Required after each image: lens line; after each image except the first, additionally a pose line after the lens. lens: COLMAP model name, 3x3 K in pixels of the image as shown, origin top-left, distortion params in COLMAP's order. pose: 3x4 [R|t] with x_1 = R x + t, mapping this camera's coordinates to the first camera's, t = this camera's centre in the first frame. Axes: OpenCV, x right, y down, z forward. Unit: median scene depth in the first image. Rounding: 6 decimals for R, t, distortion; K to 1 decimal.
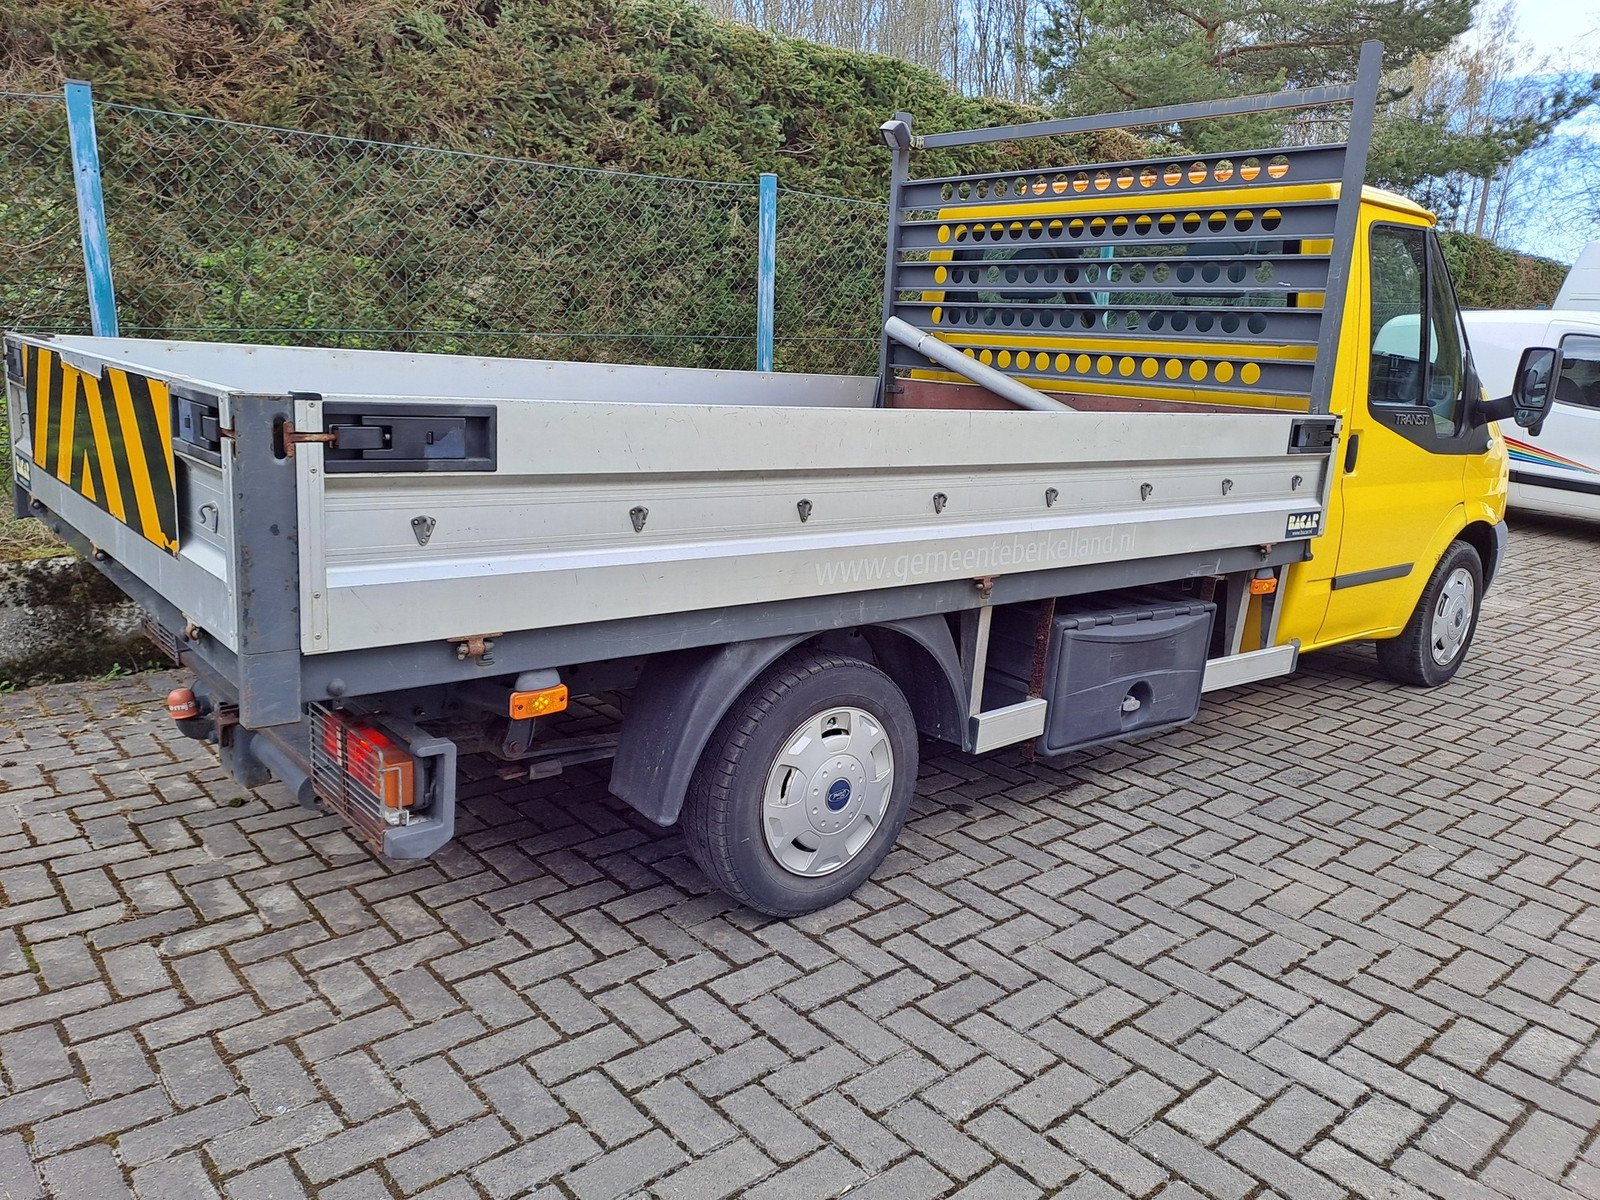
lens RADIAL K [[1177.4, 0, 806.2], [0, 1177.4, 597.8], [0, 0, 1]] dist [0.095825, -0.104871]
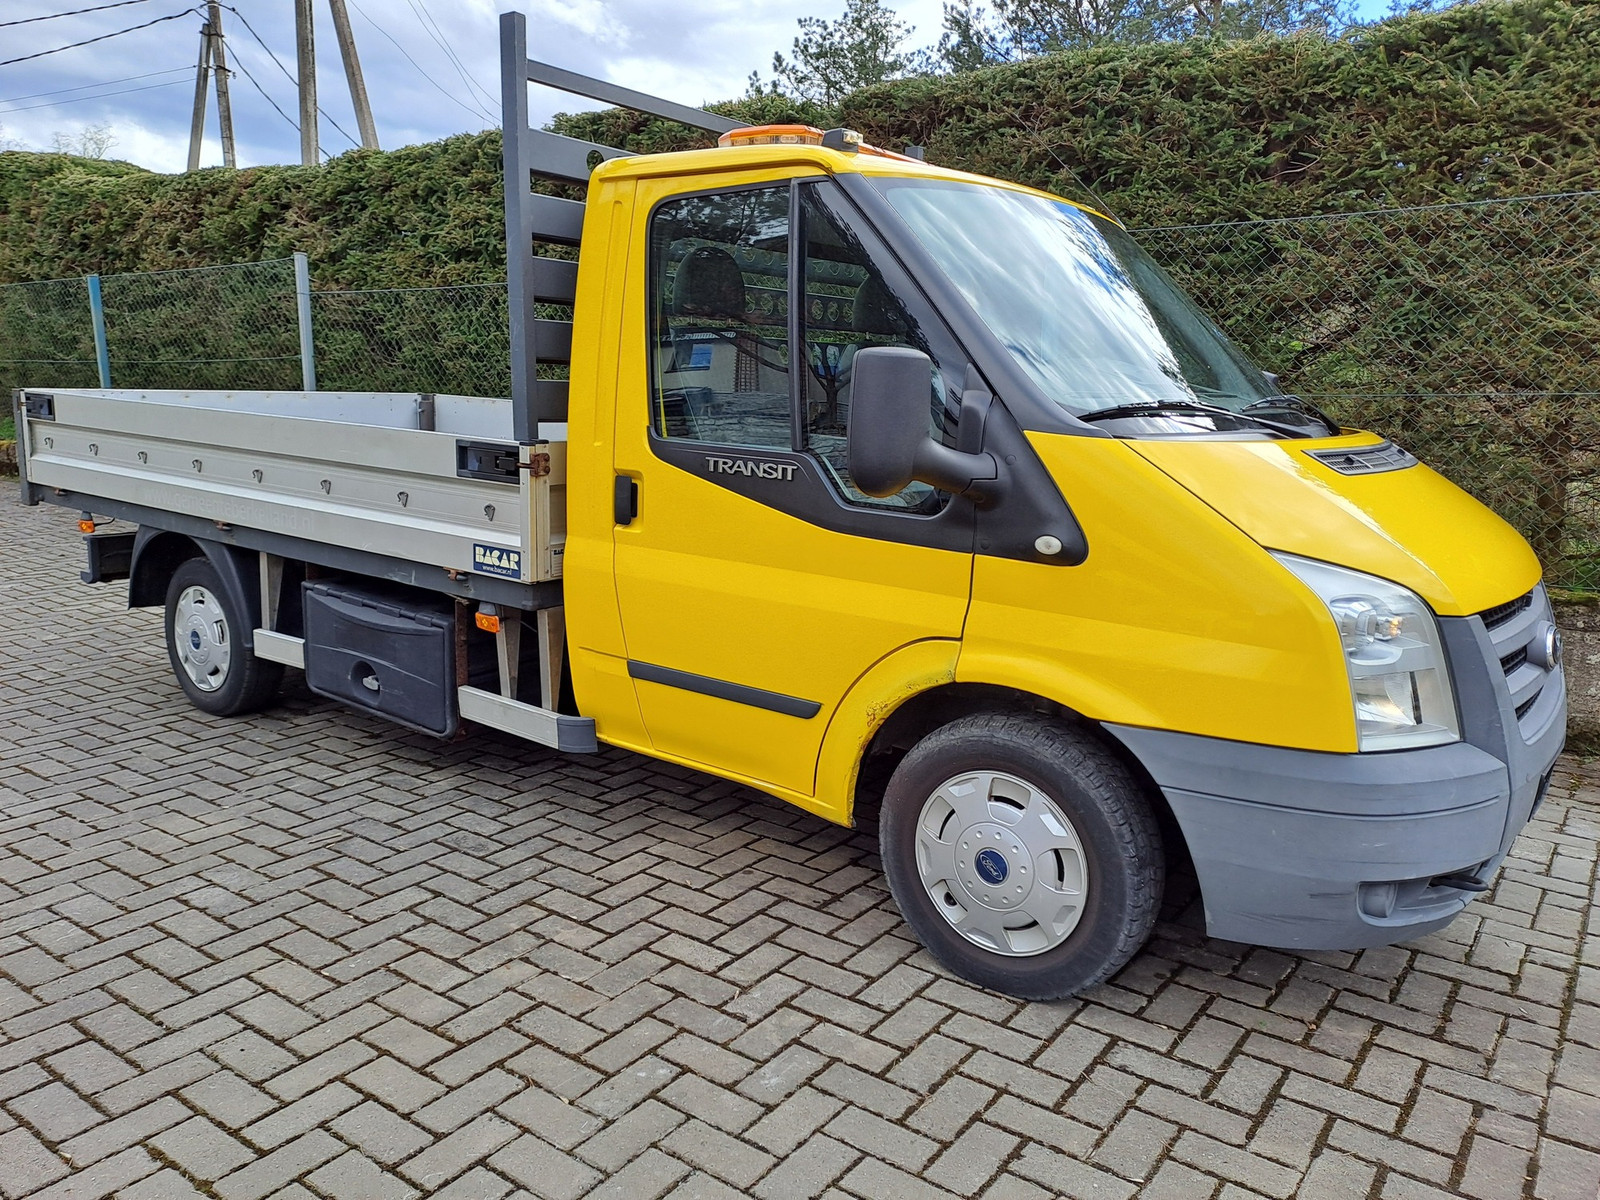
lens RADIAL K [[1177.4, 0, 806.2], [0, 1177.4, 597.8], [0, 0, 1]] dist [0.095825, -0.104871]
pose [[0.223992, 0.130927, -0.965756, 1.320234], [-0.227114, 0.970665, 0.078917, -0.156300], [0.947759, 0.201660, 0.247157, 0.999833]]
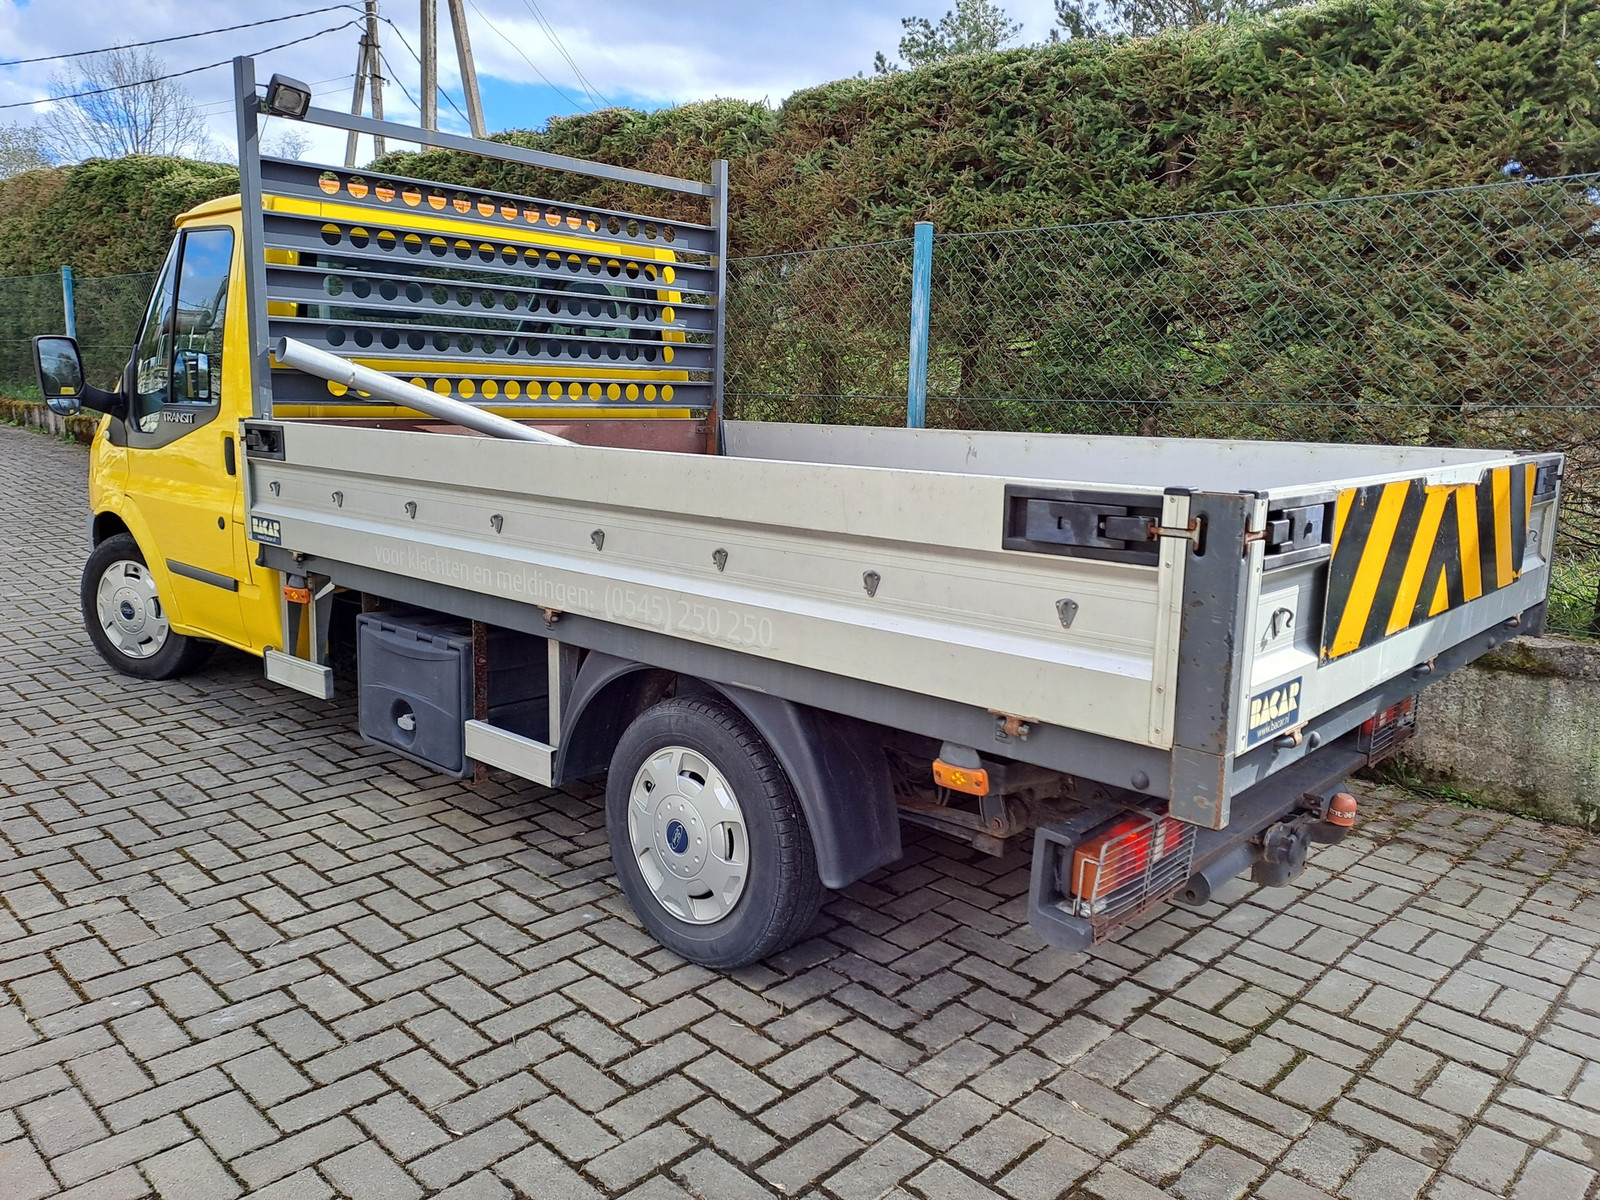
lens RADIAL K [[1173.4, 0, 800.0], [0, 1173.4, 600.0], [0, 0, 1]] dist [0.071508, -0.079435]
pose [[0.092636, 0.142158, -0.985500, 1.400178], [-0.256608, 0.959731, 0.114320, -0.240176], [0.962066, 0.242297, 0.125384, 1.343110]]
